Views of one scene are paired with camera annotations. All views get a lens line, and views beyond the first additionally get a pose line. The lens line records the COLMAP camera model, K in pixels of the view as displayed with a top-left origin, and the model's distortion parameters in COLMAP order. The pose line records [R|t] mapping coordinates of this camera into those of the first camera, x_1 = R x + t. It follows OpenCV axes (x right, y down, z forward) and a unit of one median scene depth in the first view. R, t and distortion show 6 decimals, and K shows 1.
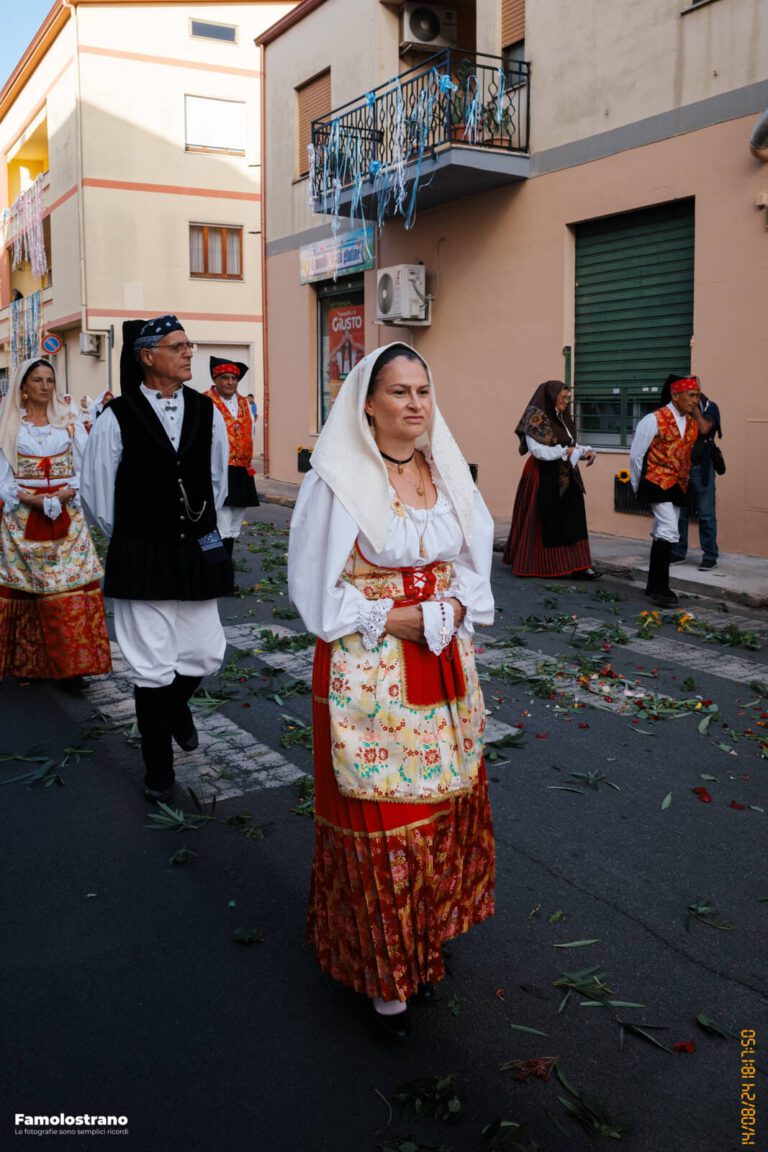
lens RADIAL K [[1004.4, 0, 417.8], [0, 1004.4, 498.6], [0, 0, 1]] dist [-0.041374, 0.057386]
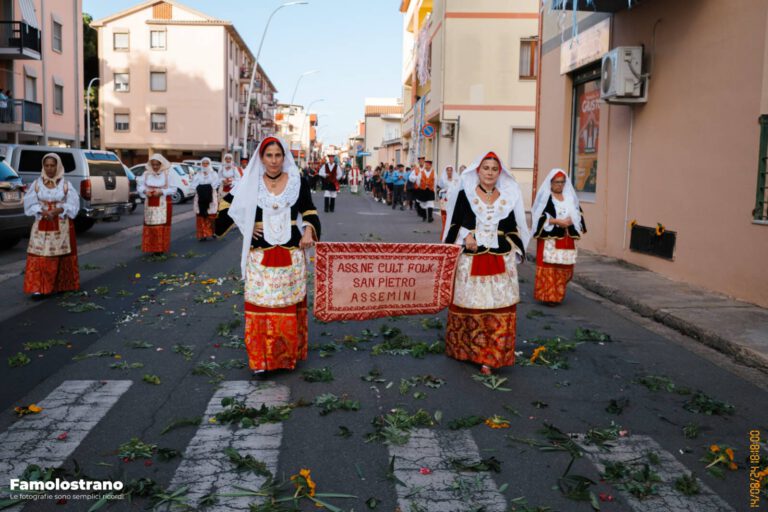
lens RADIAL K [[686.6, 0, 364.6], [0, 686.6, 237.5], [0, 0, 1]] dist [-0.007497, 0.000583]
pose [[0.872511, 0.060416, -0.484845, 0.136244], [-0.061706, 0.998006, 0.013317, -0.019970], [0.484683, 0.018298, 0.874499, 0.240895]]
